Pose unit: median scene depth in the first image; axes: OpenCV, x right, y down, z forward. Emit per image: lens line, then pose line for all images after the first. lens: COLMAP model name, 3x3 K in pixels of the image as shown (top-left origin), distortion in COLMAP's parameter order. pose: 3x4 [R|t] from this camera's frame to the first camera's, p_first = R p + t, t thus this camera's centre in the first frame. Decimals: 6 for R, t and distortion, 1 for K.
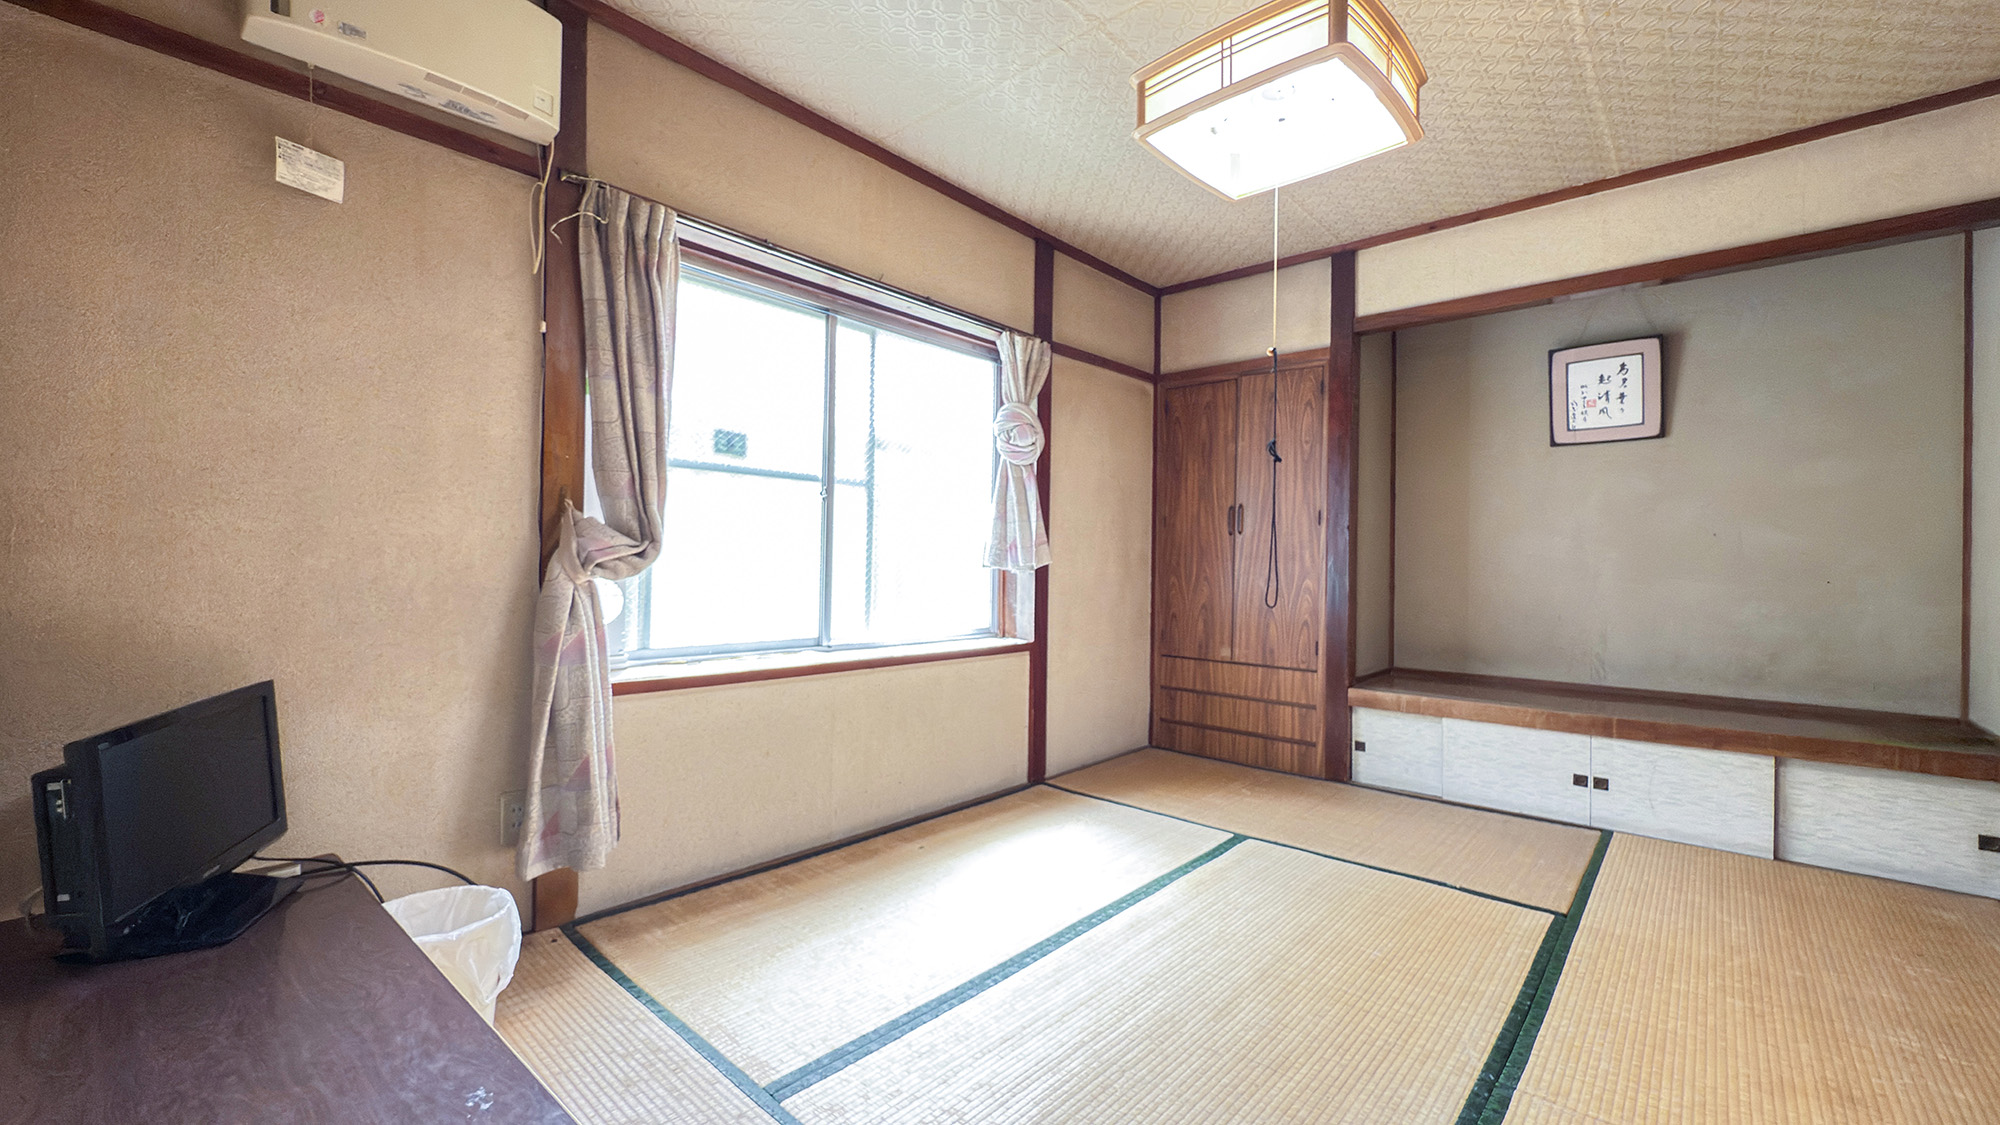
lens RADIAL K [[798.2, 0, 1000.0], [0, 798.2, 562.5], [0, 0, 1]] dist [0.000531, 0.000012]
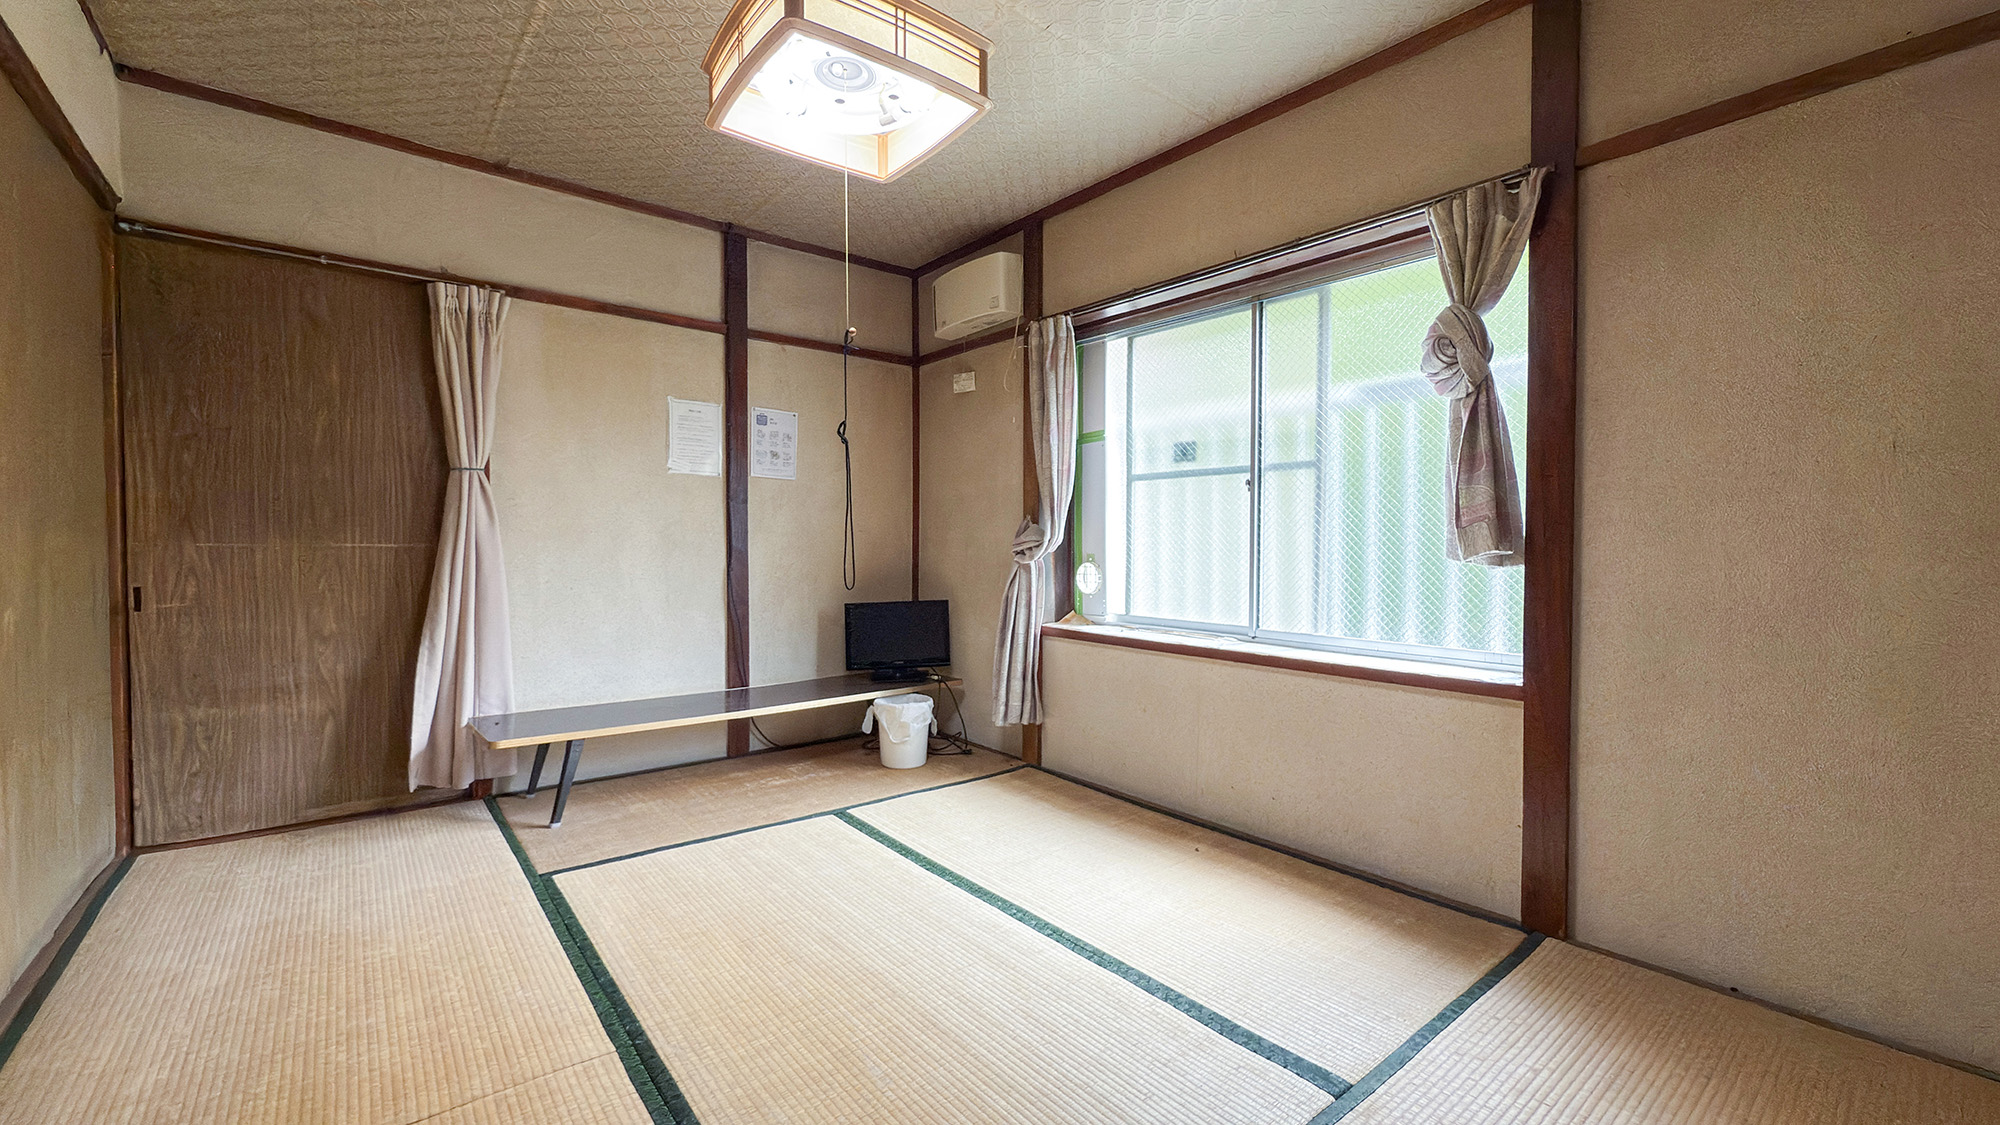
lens RADIAL K [[798.2, 0, 1000.0], [0, 798.2, 562.5], [0, 0, 1]] dist [0.000531, 0.000012]
pose [[-0.149621, 0.004883, -0.988731, 0.889689], [-0.009531, 0.999934, 0.006381, 0.010005], [0.988697, 0.010378, -0.149565, 0.917626]]
